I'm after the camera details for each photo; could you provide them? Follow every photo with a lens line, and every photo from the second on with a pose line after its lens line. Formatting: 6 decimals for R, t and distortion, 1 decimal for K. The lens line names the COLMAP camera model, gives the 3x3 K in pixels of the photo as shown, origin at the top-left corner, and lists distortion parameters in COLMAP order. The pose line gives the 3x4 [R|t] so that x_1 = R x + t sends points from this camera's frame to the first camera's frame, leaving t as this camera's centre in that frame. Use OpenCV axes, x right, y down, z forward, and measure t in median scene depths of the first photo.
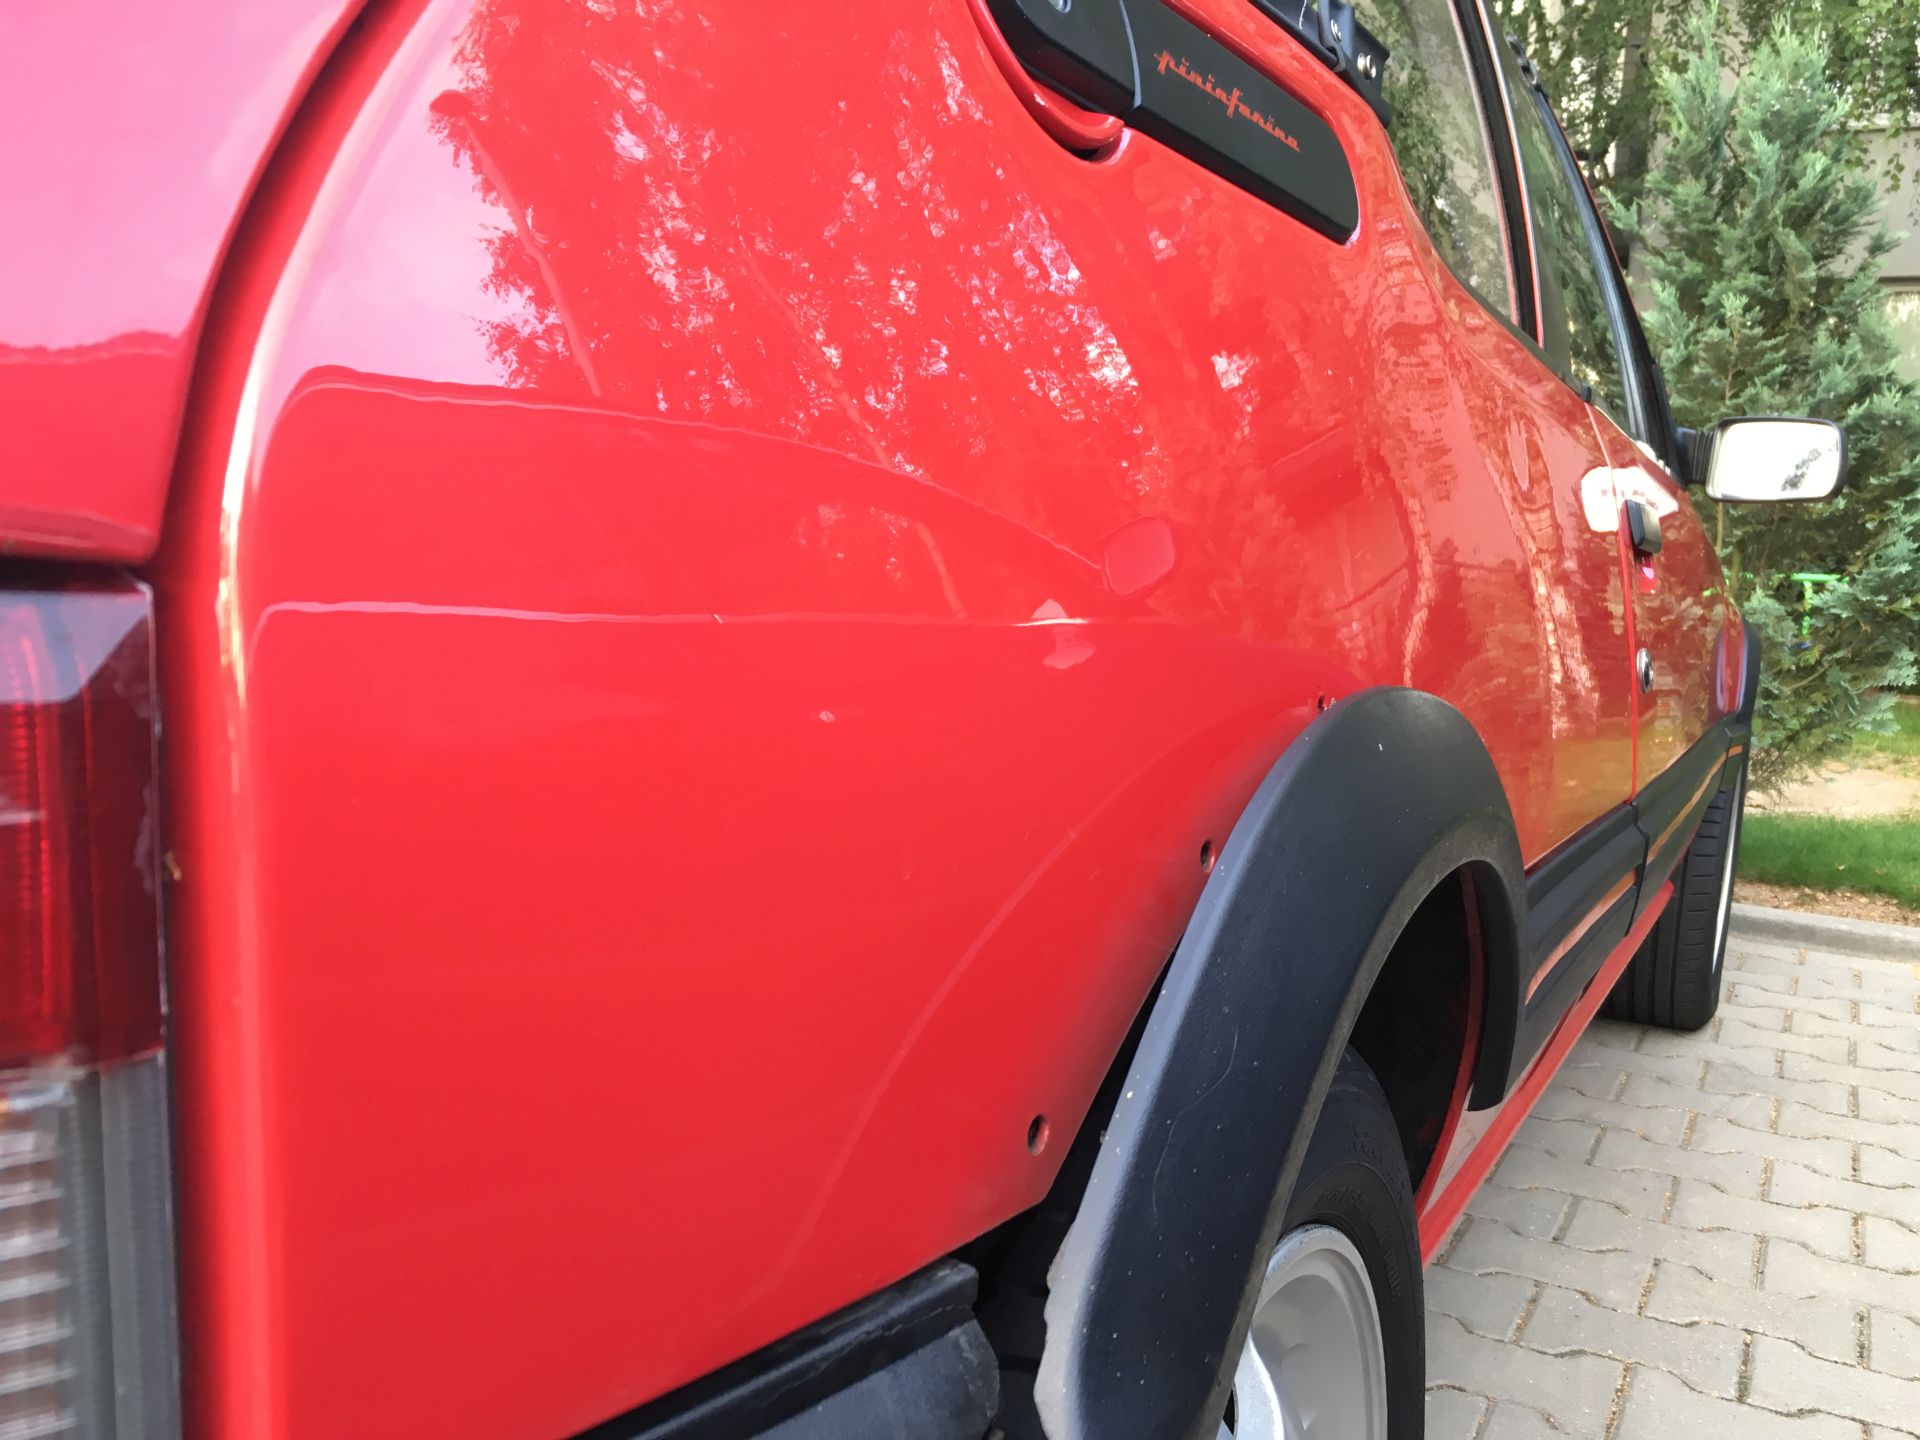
lens RADIAL K [[1635.7, 0, 960.0], [0, 1635.7, 720.0], [0, 0, 1]] dist [0.094064, -0.147866]
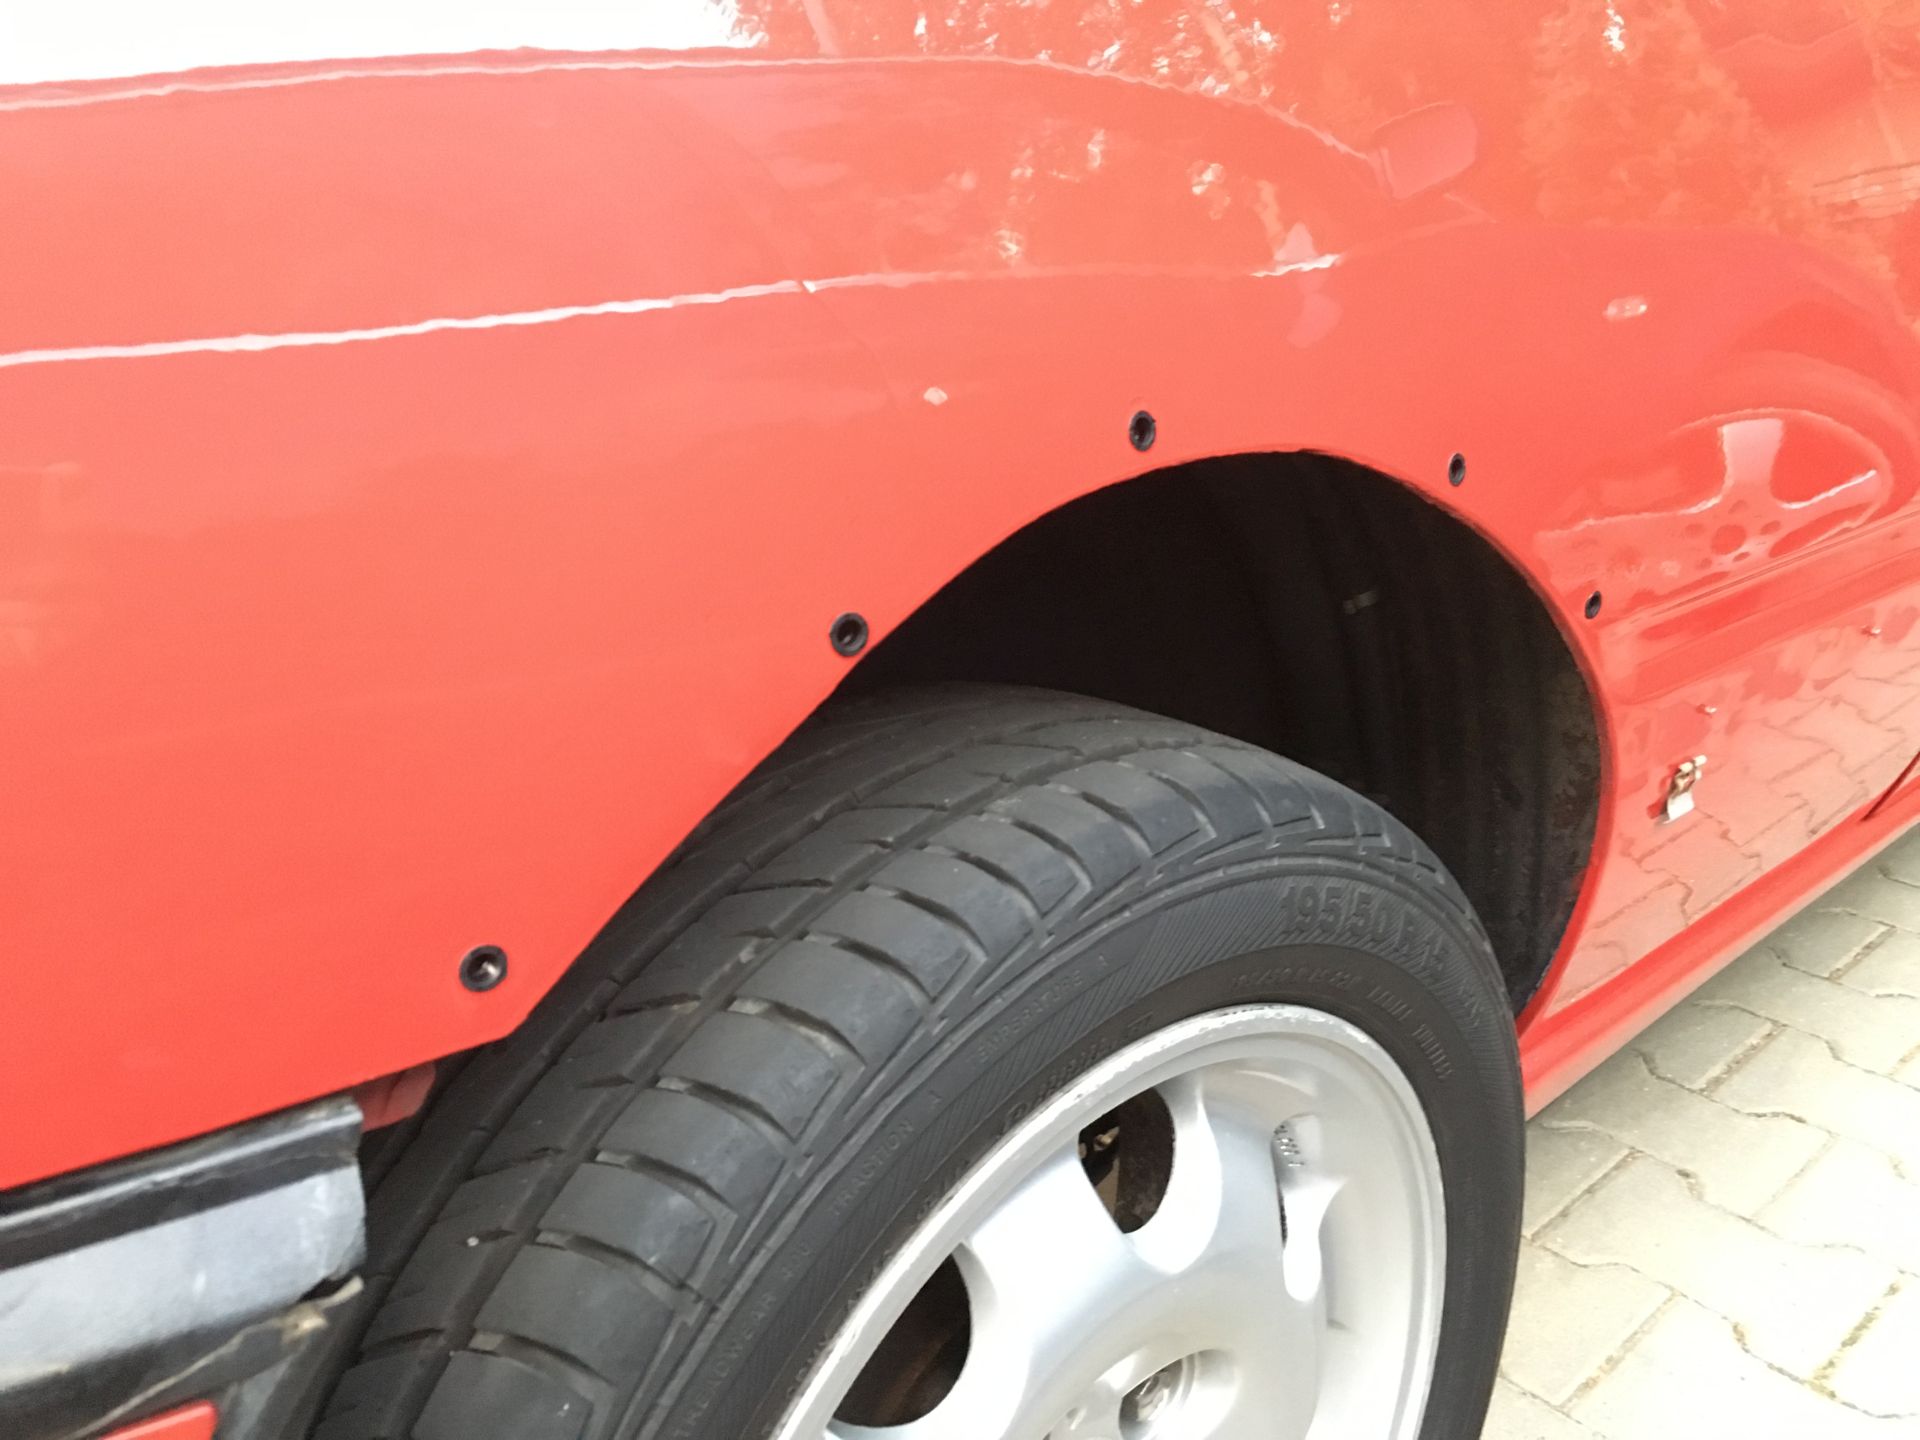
lens RADIAL K [[1635.7, 0, 960.0], [0, 1635.7, 720.0], [0, 0, 1]] dist [0.094064, -0.147866]
pose [[0.944966, 0.065720, -0.320499, 0.147240], [0.012045, 0.971964, 0.234822, -0.020585], [0.326946, -0.225759, 0.917681, 0.081805]]
